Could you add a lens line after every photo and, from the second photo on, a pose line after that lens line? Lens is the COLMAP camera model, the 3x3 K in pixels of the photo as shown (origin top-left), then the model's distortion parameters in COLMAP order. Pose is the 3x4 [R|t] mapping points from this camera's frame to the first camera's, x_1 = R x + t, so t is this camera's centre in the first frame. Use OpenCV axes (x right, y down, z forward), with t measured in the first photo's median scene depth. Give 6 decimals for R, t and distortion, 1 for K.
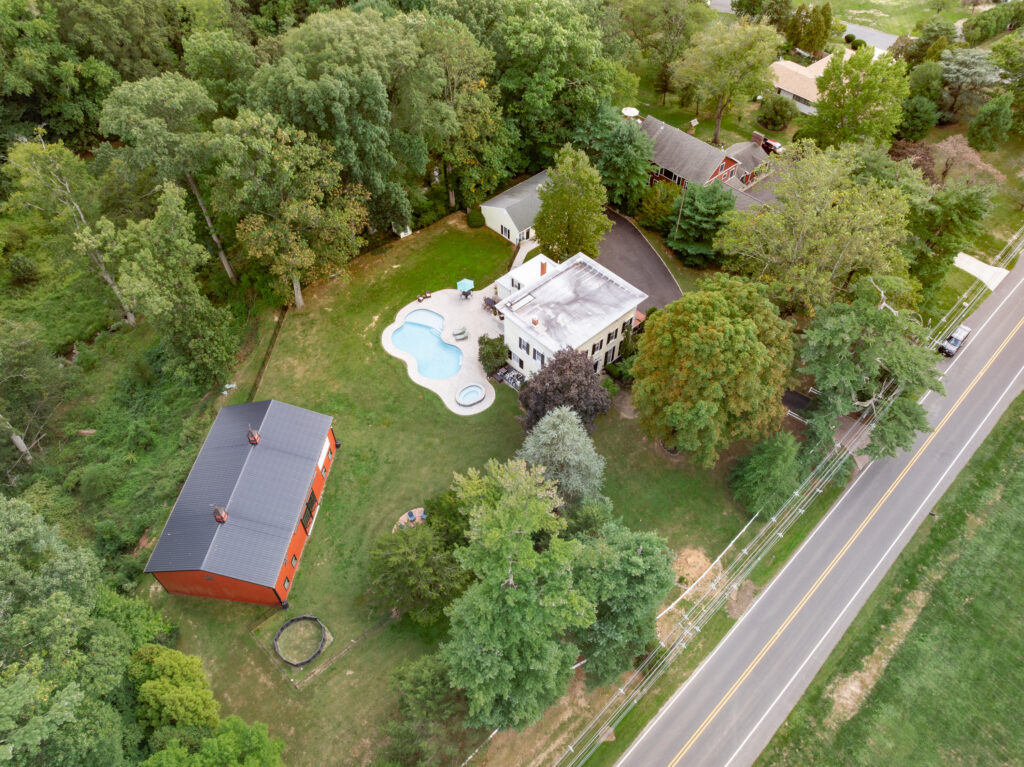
lens RADIAL K [[722.5, 0, 511.6], [0, 722.5, 385.6], [0, 0, 1]] dist [-0.041844, 0.014625]
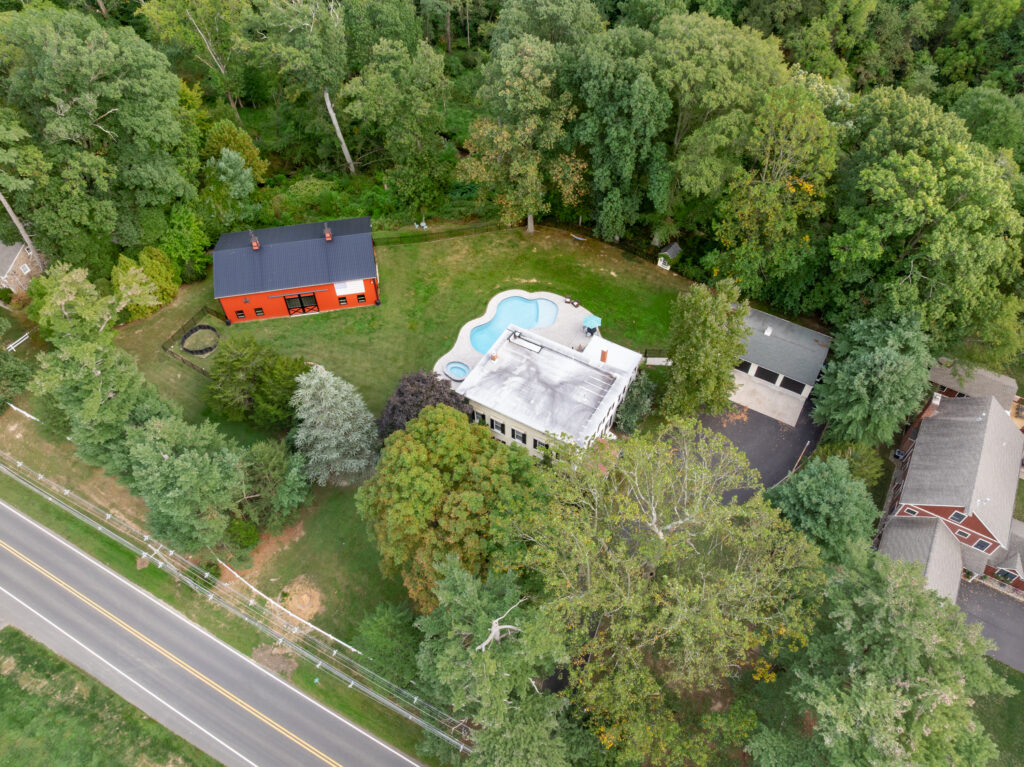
lens RADIAL K [[722.5, 0, 512.6], [0, 722.5, 385.2], [0, 0, 1]] dist [-0.041844, 0.014625]
pose [[0.297275, 0.738167, -0.605589, 0.586942], [-0.724813, 0.587335, 0.360116, -0.390234], [0.621509, 0.331885, 0.709633, 0.337882]]
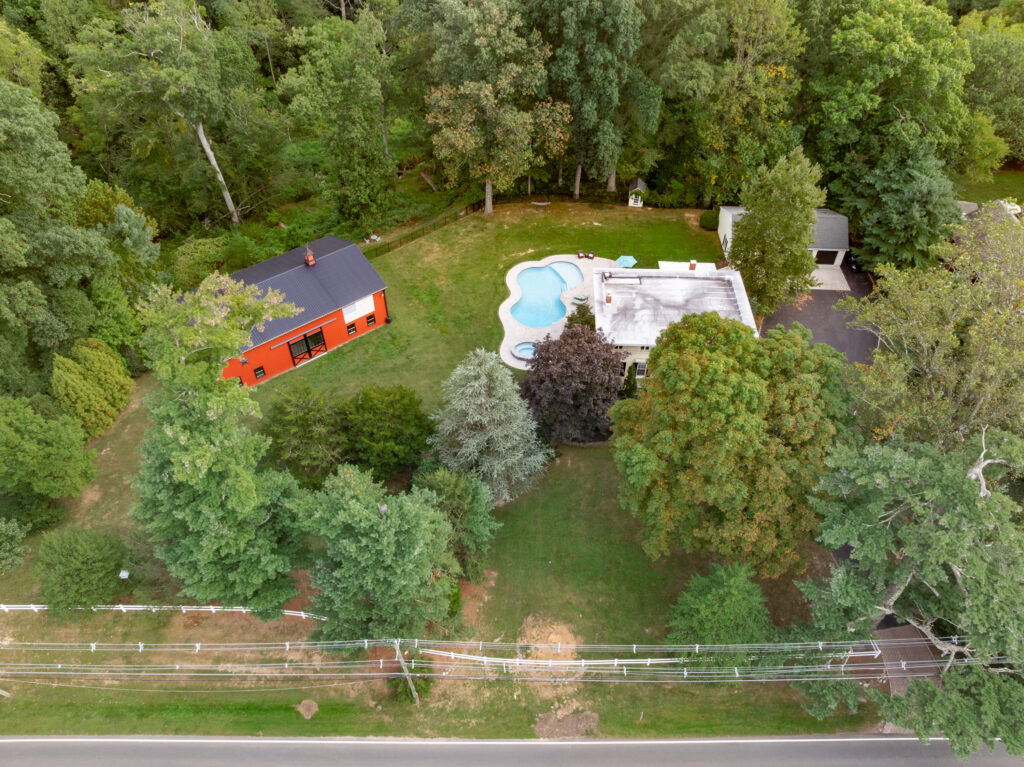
lens RADIAL K [[722.5, 0, 513.1], [0, 722.5, 384.7], [0, 0, 1]] dist [-0.041844, 0.014625]
pose [[0.710171, 0.500251, -0.495385, 0.383846], [-0.534087, 0.841259, 0.083870, -0.015250], [0.458703, 0.205016, 0.864616, 0.236766]]
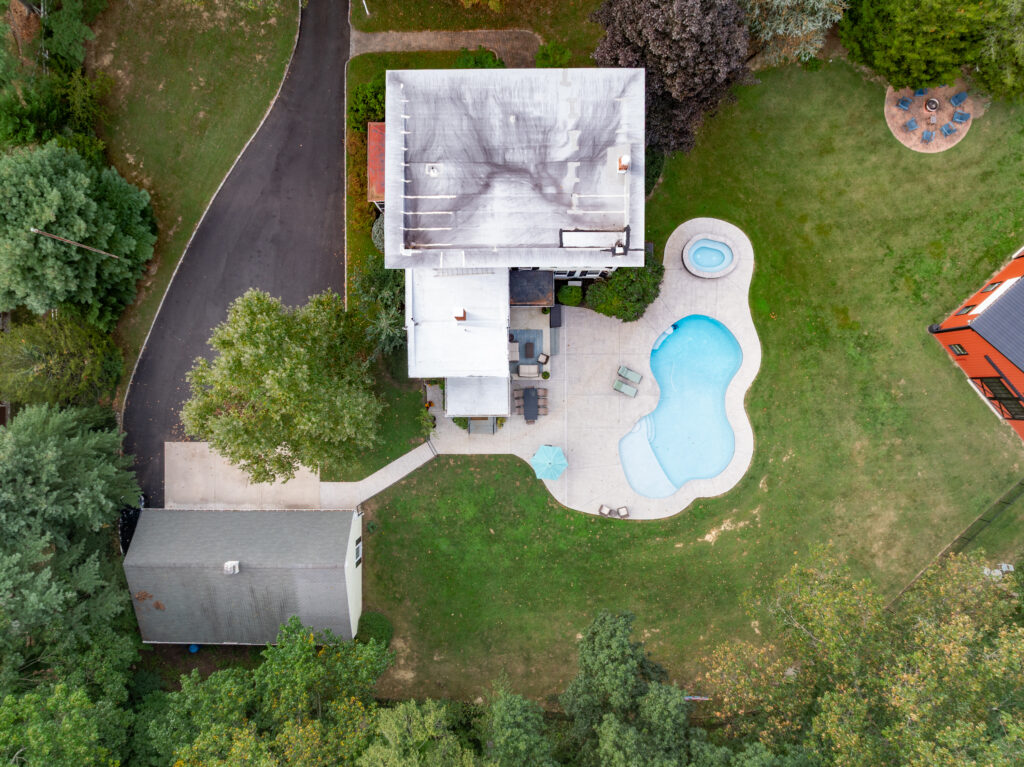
lens RADIAL K [[722.5, 0, 513.9], [0, 722.5, 387.4], [0, 0, 1]] dist [-0.041844, 0.014625]
pose [[-0.736820, -0.675994, 0.011355, -0.019321], [0.517744, -0.553371, 0.652474, -0.491159], [-0.434784, 0.486634, 0.757726, 0.683458]]
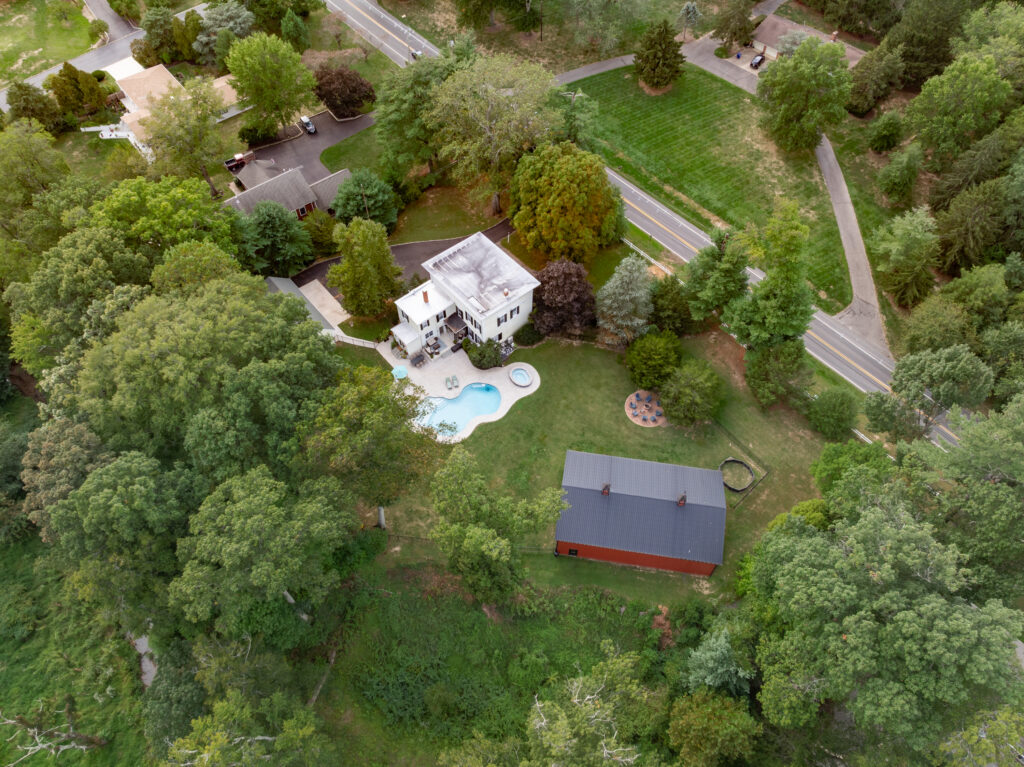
lens RADIAL K [[722.5, 0, 513.1], [0, 722.5, 388.2], [0, 0, 1]] dist [-0.041844, 0.014625]
pose [[0.047497, -0.813874, 0.579098, -0.784837], [0.759512, 0.405969, 0.508262, -0.614458], [-0.648757, 0.415691, 0.637429, 0.227139]]
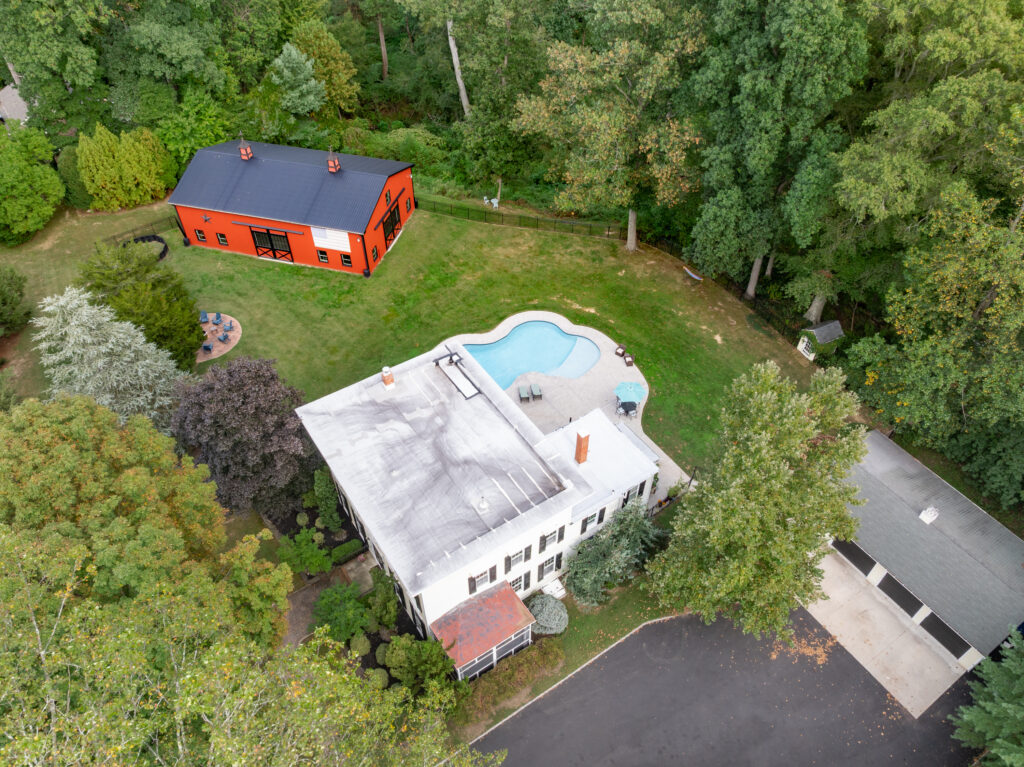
lens RADIAL K [[722.5, 0, 511.9], [0, 722.5, 385.8], [0, 0, 1]] dist [-0.041844, 0.014625]
pose [[-0.153799, 0.713652, -0.683409, 0.362787], [-0.750432, 0.365580, 0.550640, -0.420558], [0.642805, 0.597539, 0.479321, 0.746434]]
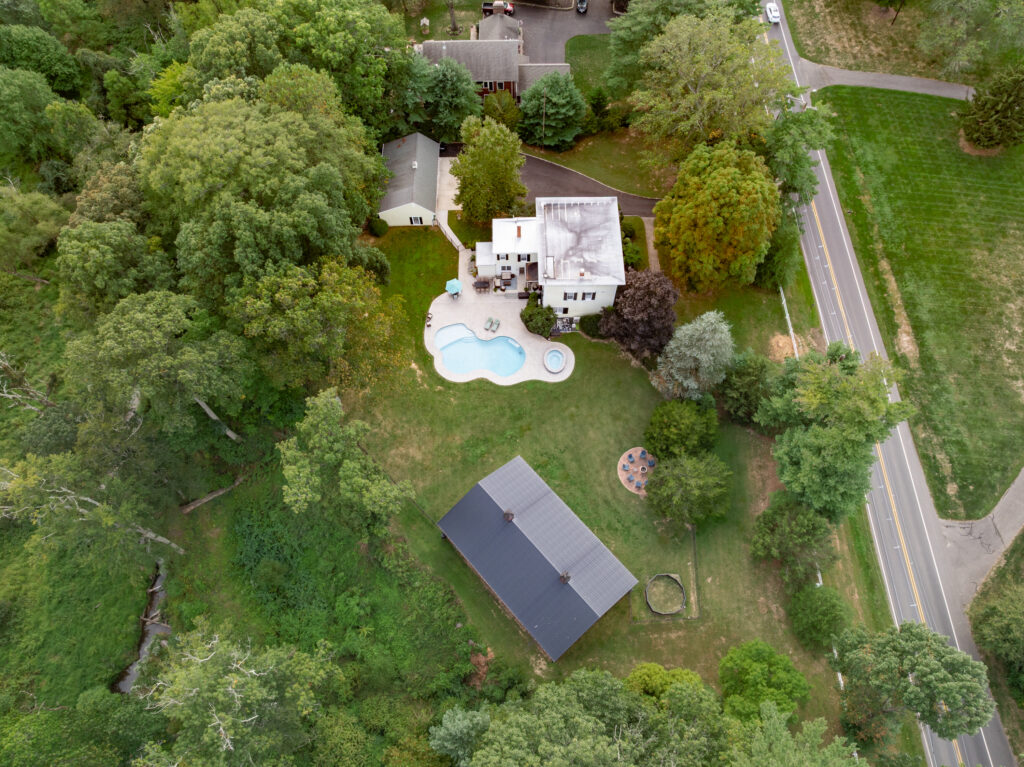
lens RADIAL K [[722.5, 0, 510.2], [0, 722.5, 387.4], [0, 0, 1]] dist [-0.041844, 0.014625]
pose [[0.671637, -0.664167, 0.328307, -0.499889], [0.566949, 0.746009, 0.349341, -0.387713], [-0.476940, -0.048497, 0.877597, 0.039528]]
